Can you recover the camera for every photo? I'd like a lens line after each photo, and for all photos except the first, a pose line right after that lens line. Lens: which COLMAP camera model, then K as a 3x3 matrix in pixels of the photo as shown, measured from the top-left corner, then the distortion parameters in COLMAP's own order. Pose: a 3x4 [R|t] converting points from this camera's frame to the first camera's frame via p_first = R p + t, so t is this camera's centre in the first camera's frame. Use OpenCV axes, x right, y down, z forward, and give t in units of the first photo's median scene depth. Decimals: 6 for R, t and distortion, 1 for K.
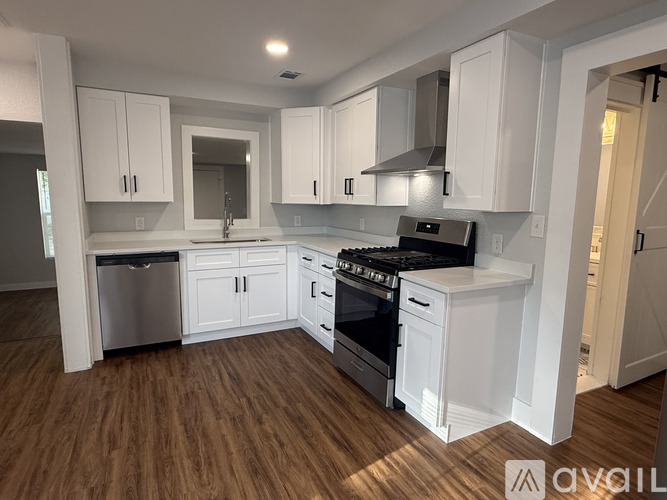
lens RADIAL K [[381.0, 0, 333.5], [0, 381.0, 250.0], [0, 0, 1]] dist [0.002664, 0.000418]
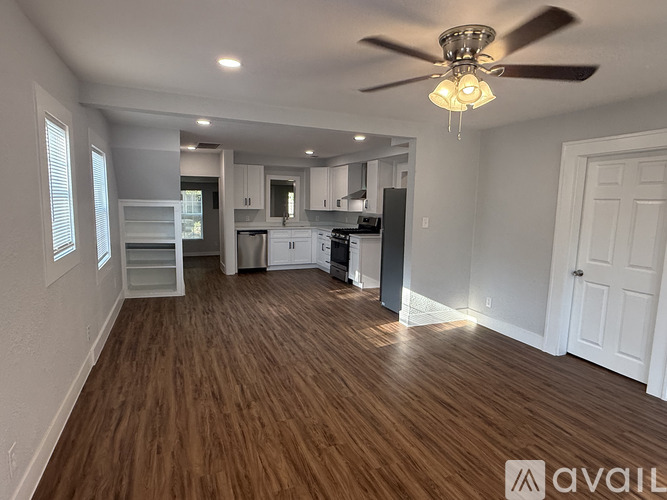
lens RADIAL K [[381.0, 0, 333.5], [0, 381.0, 250.0], [0, 0, 1]] dist [0.002664, 0.000418]
pose [[0.997747, 0.014409, -0.065529, 0.174636], [-0.015220, 0.999813, -0.011894, 0.156249], [0.065346, 0.012865, 0.997780, -1.402119]]
